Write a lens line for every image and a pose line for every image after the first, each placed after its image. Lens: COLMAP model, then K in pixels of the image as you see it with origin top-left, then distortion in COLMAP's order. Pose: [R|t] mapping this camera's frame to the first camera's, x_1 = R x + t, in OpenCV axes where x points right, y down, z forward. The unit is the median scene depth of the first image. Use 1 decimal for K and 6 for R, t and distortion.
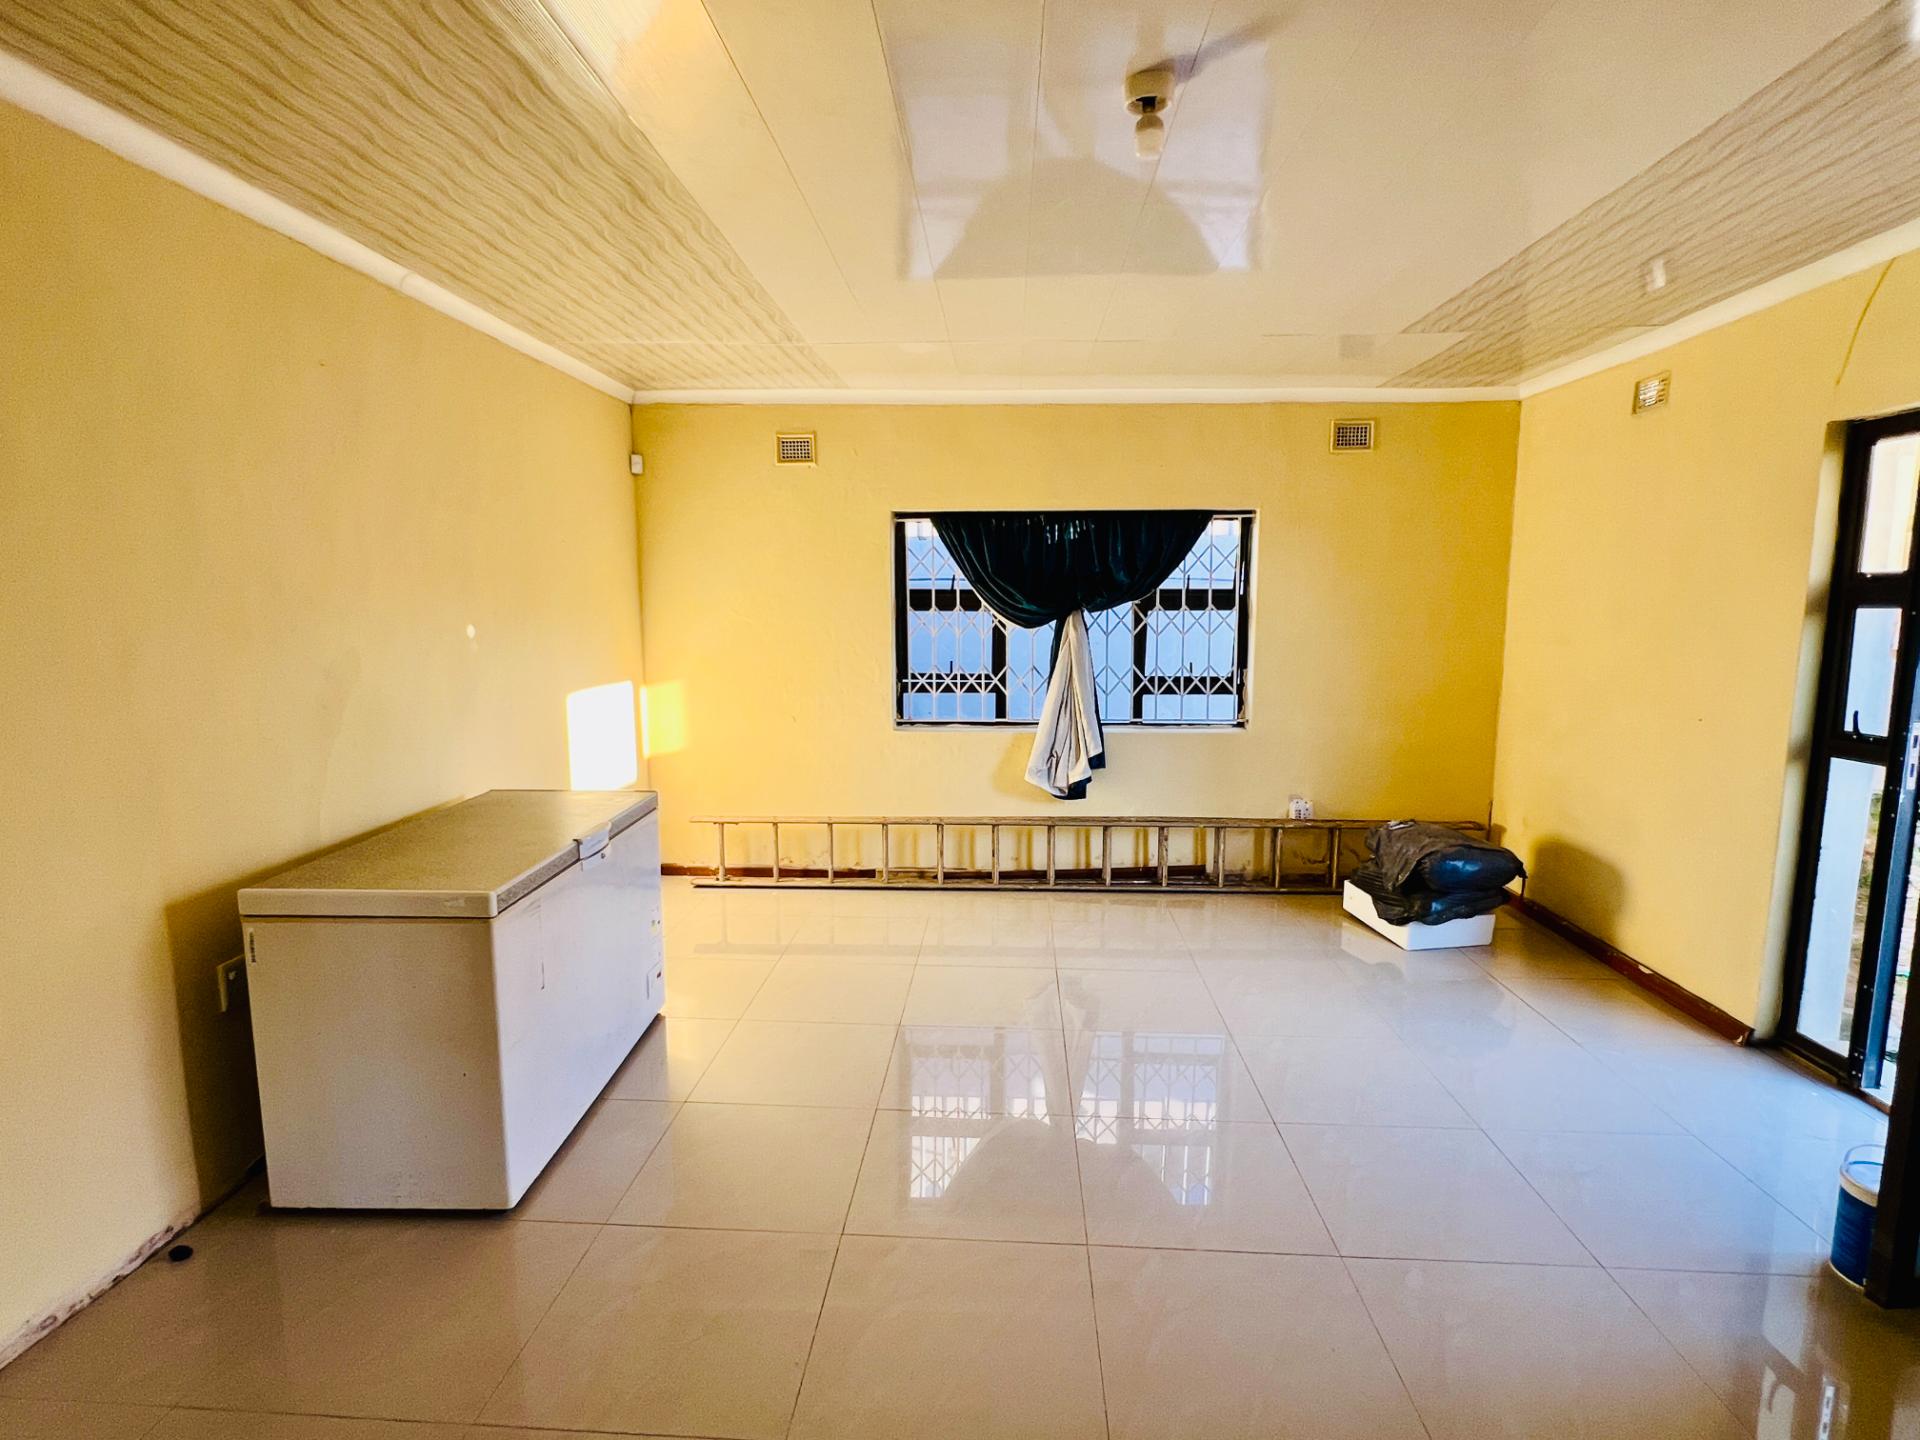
lens RADIAL K [[967.0, 0, 949.2], [0, 967.0, 732.4], [0, 0, 1]] dist [-0.003193, 0.000520]
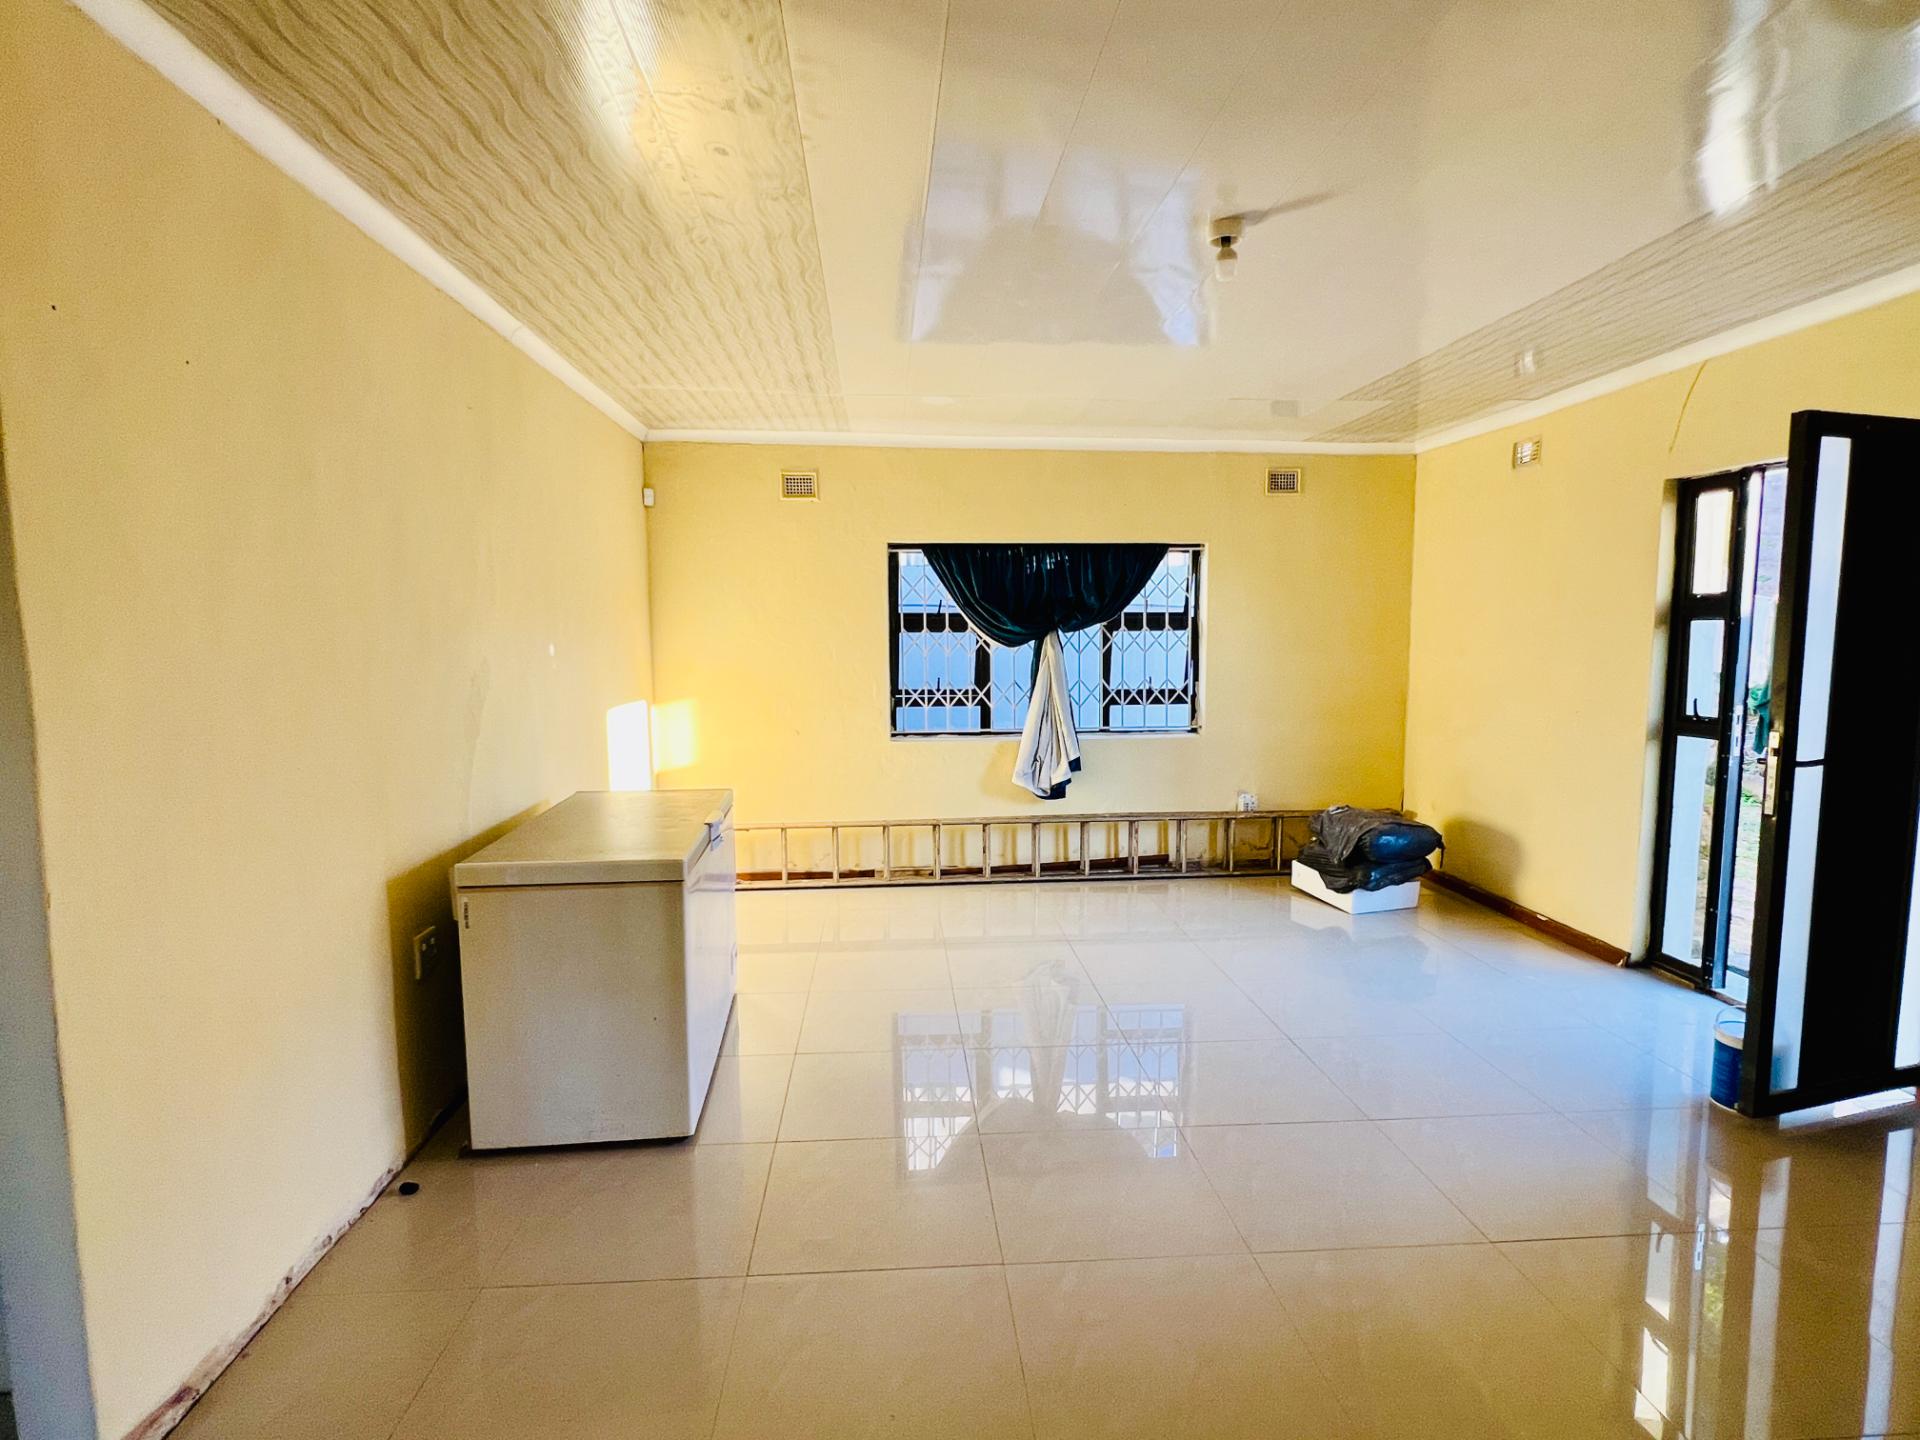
lens RADIAL K [[967.0, 0, 949.2], [0, 967.0, 732.4], [0, 0, 1]] dist [-0.003193, 0.000520]
pose [[0.991496, -0.017467, 0.128963, -0.135853], [0.021806, 0.999240, -0.032313, 0.025465], [-0.128301, 0.034850, 0.991123, -0.096920]]
